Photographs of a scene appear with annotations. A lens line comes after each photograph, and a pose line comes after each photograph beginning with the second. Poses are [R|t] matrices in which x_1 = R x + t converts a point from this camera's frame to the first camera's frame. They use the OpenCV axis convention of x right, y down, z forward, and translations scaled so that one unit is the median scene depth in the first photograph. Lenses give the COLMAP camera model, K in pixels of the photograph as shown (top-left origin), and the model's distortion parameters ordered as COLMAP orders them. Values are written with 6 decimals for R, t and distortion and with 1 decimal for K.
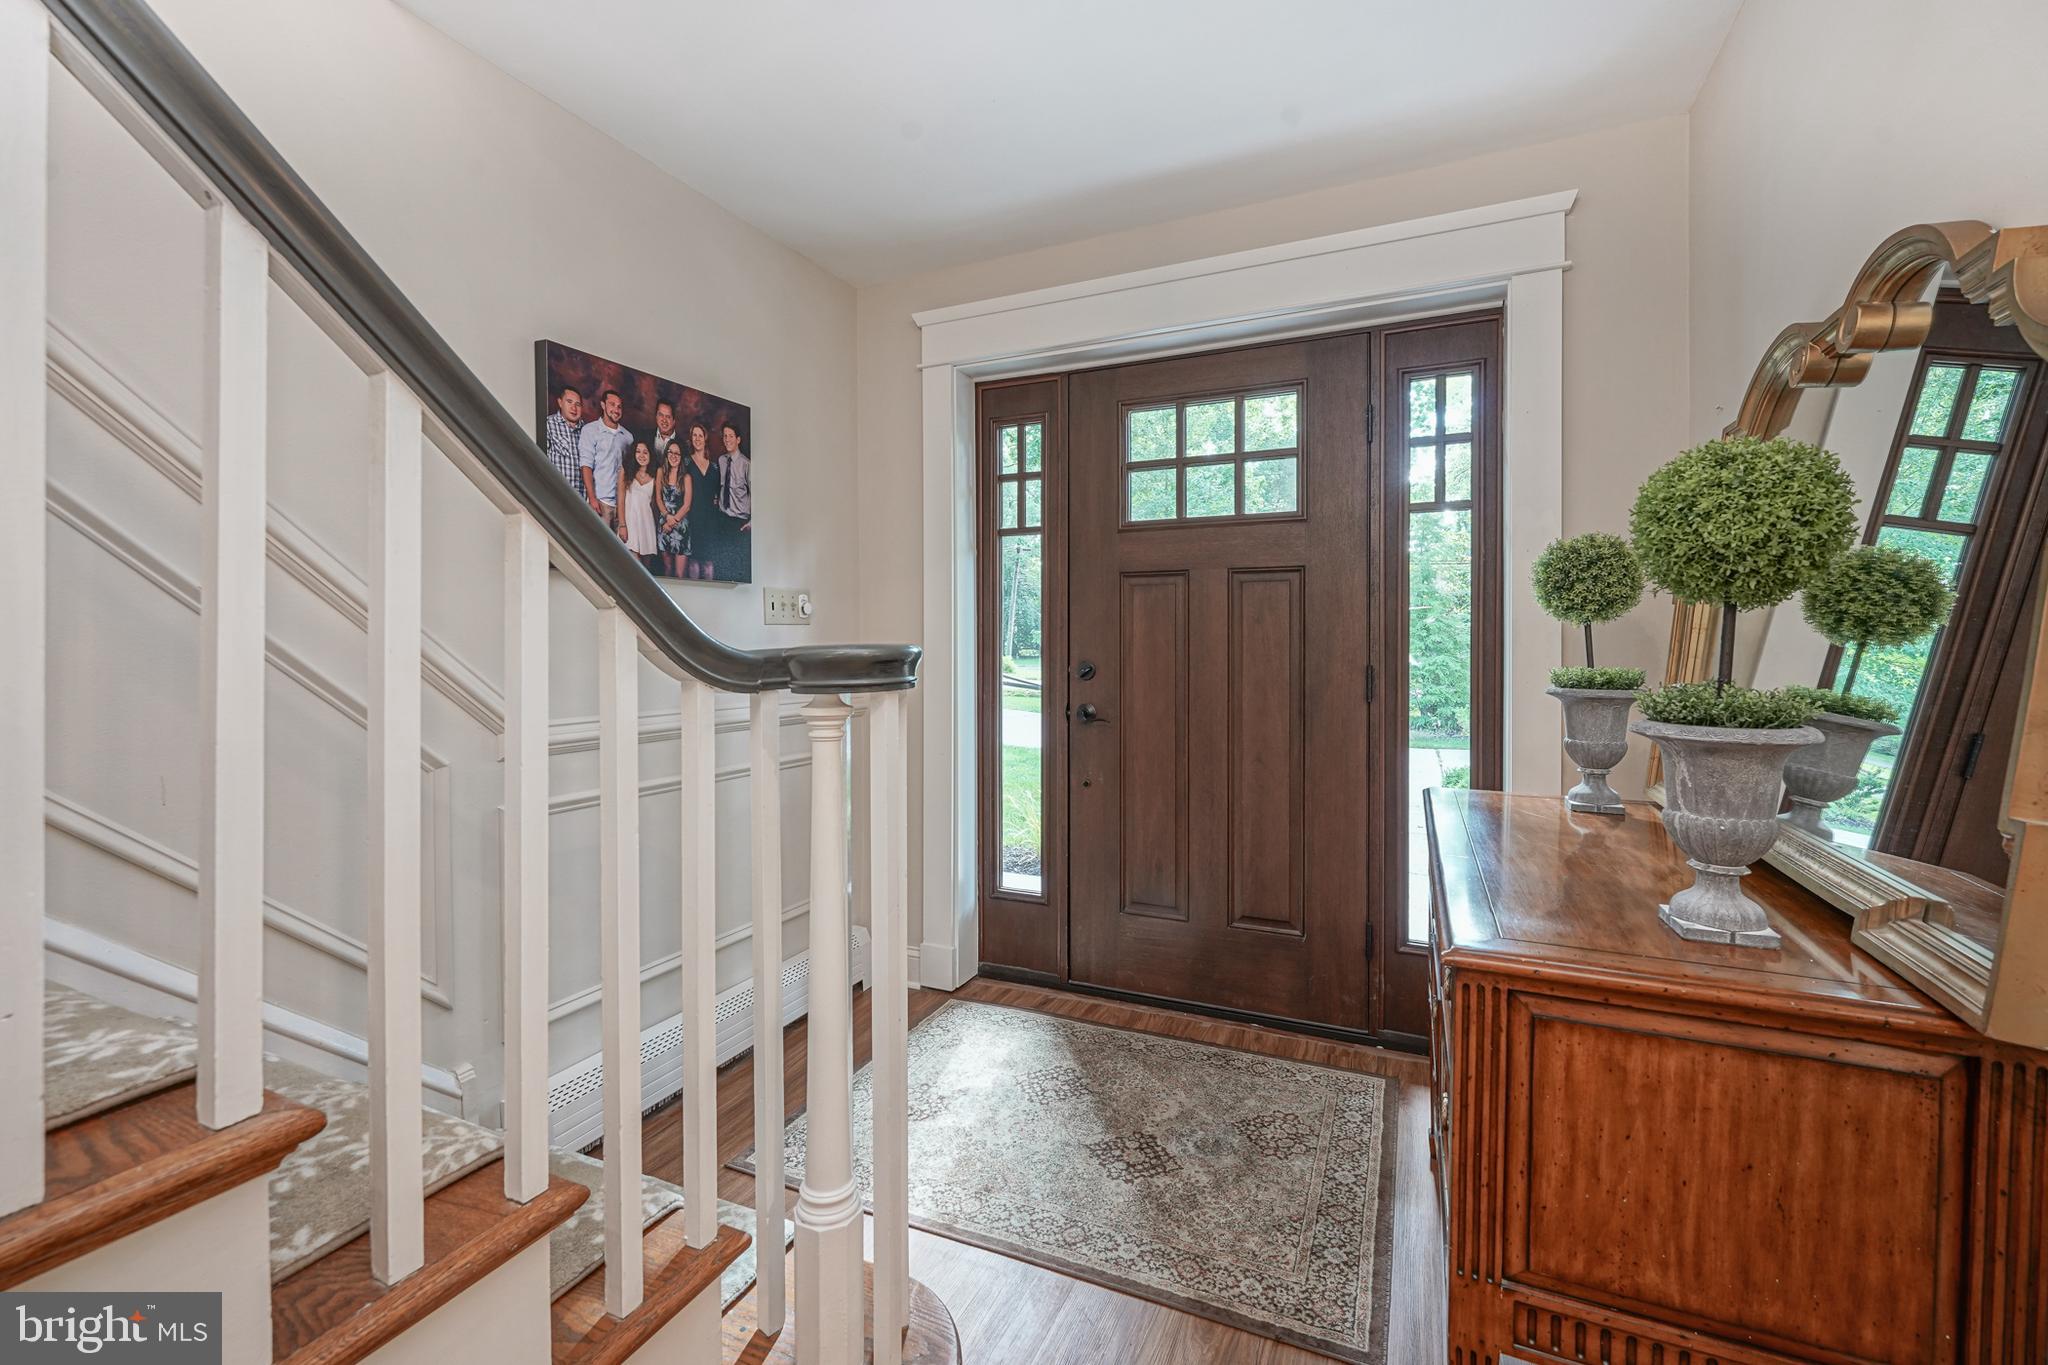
lens RADIAL K [[850.5, 0, 1027.8], [0, 850.5, 668.0], [0, 0, 1]] dist [-0.001304, 0.000056]
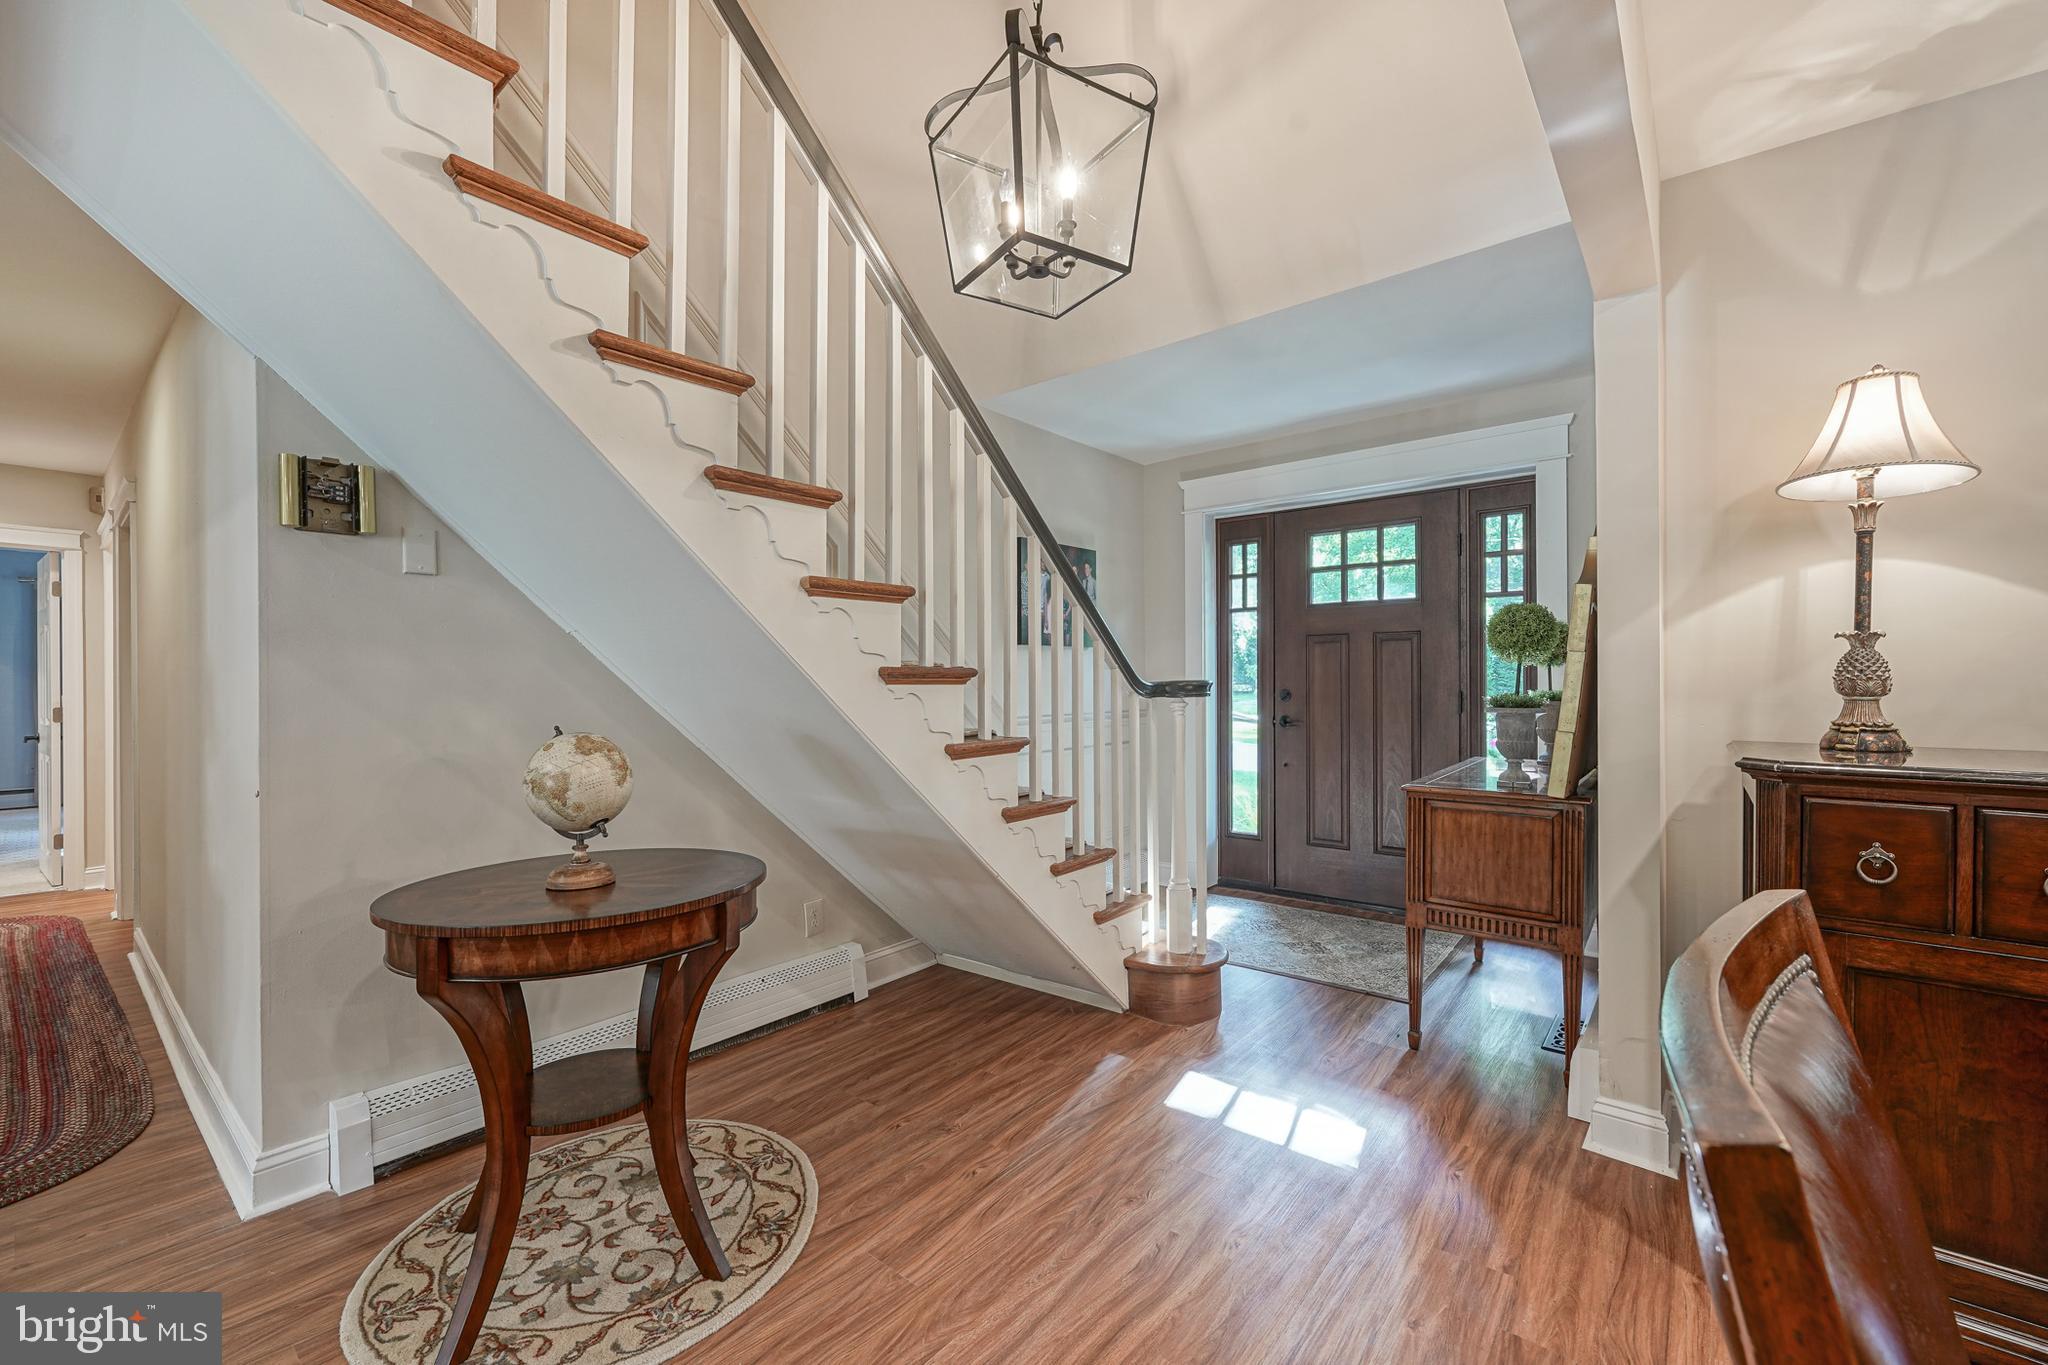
lens RADIAL K [[850.5, 0, 1109.1], [0, 850.5, 688.7], [0, 0, 1]] dist [-0.001304, 0.000056]
pose [[0.987933, -0.002864, -0.154852, -0.013226], [-0.000076, 0.999820, -0.018974, 0.021704], [0.154879, 0.018757, 0.987755, -0.703944]]
